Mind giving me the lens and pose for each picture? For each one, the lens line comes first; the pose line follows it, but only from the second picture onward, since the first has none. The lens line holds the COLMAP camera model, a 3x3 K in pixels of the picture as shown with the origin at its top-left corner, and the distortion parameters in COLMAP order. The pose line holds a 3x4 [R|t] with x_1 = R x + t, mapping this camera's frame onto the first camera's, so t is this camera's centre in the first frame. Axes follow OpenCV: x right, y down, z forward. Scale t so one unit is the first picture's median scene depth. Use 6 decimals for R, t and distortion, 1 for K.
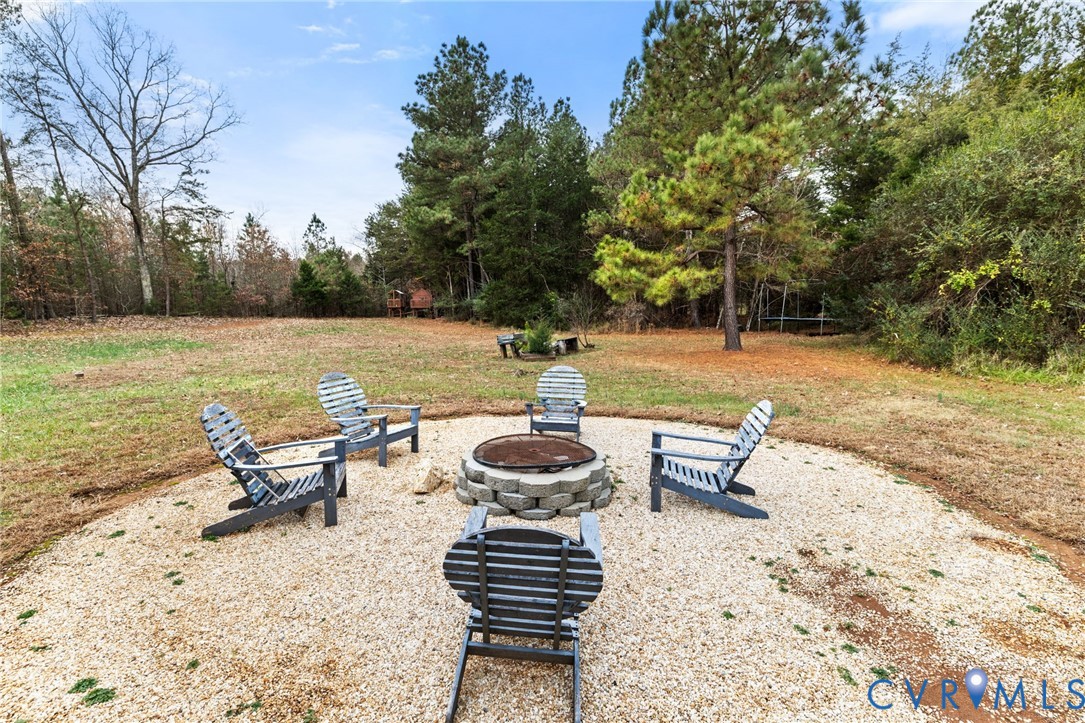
lens RADIAL K [[470.6, 0, 535.4], [0, 470.6, 342.4], [0, 0, 1]] dist [-0.002041, 0.000381]
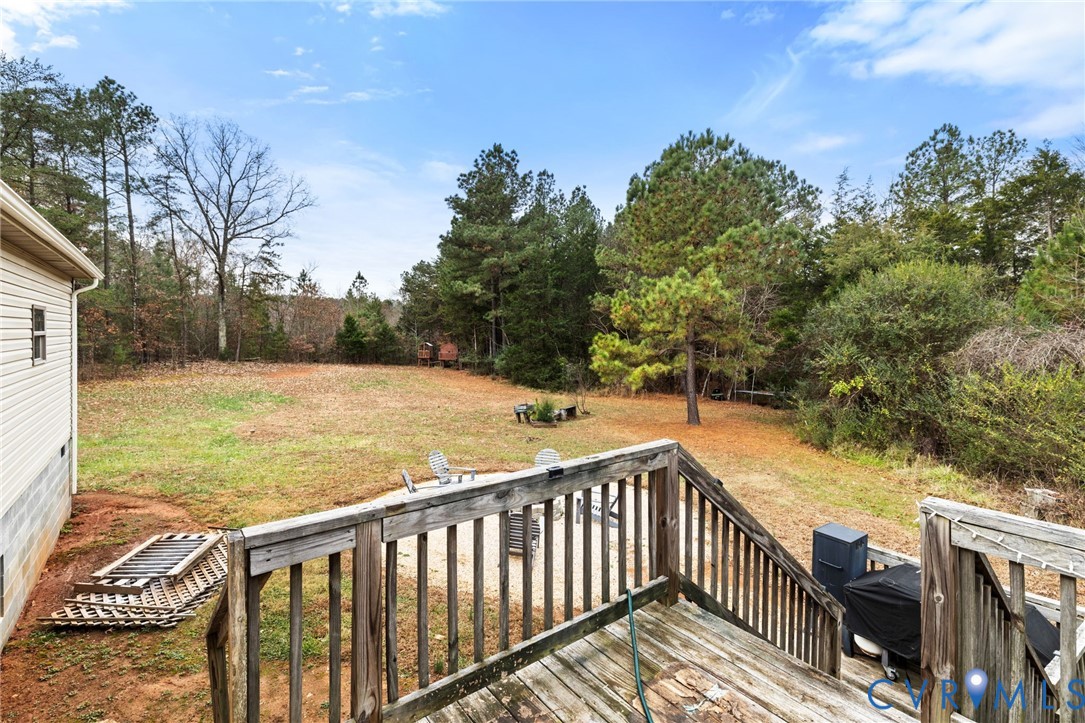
lens RADIAL K [[488.3, 0, 540.8], [0, 488.3, 327.4], [0, 0, 1]] dist [0.003818, 0.000395]
pose [[0.998628, 0.044019, -0.028369, 0.013075], [-0.046778, 0.993337, -0.105322, -0.048952], [0.023544, 0.106505, 0.994033, -0.215479]]
